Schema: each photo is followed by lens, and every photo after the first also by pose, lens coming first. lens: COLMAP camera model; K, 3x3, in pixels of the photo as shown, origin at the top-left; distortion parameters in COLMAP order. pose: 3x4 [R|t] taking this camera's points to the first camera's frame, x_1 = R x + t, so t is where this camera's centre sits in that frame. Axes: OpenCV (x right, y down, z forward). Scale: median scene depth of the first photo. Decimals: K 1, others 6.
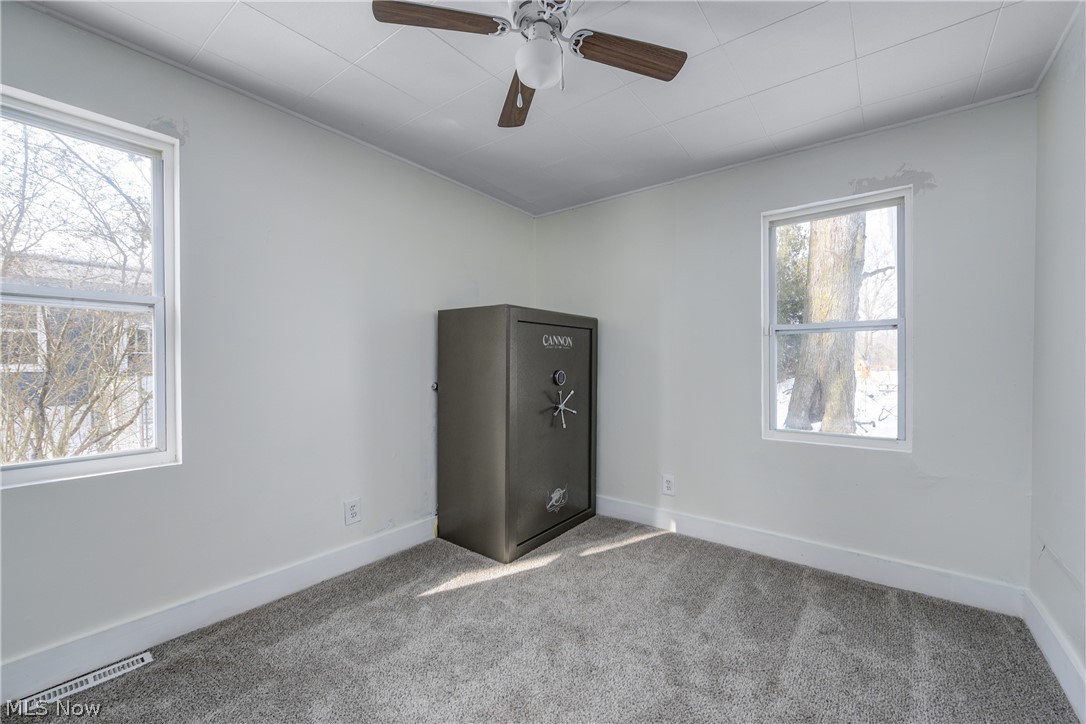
lens RADIAL K [[433.1, 0, 545.1], [0, 433.1, 366.0], [0, 0, 1]] dist [-0.003962, -0.000121]
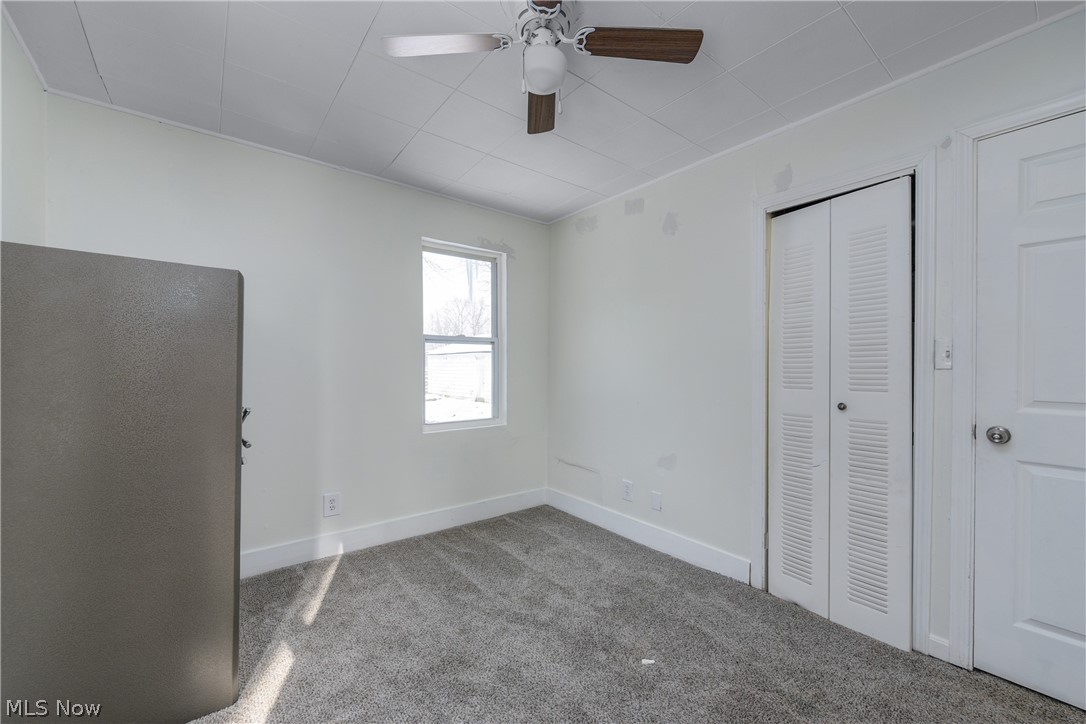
lens RADIAL K [[433.1, 0, 539.8], [0, 433.1, 363.1], [0, 0, 1]] dist [-0.003962, -0.000121]
pose [[0.246109, 0.006125, 0.969223, -0.601413], [0.004459, 0.999962, -0.007452, -0.008697], [-0.969232, 0.006156, 0.246073, 0.465495]]
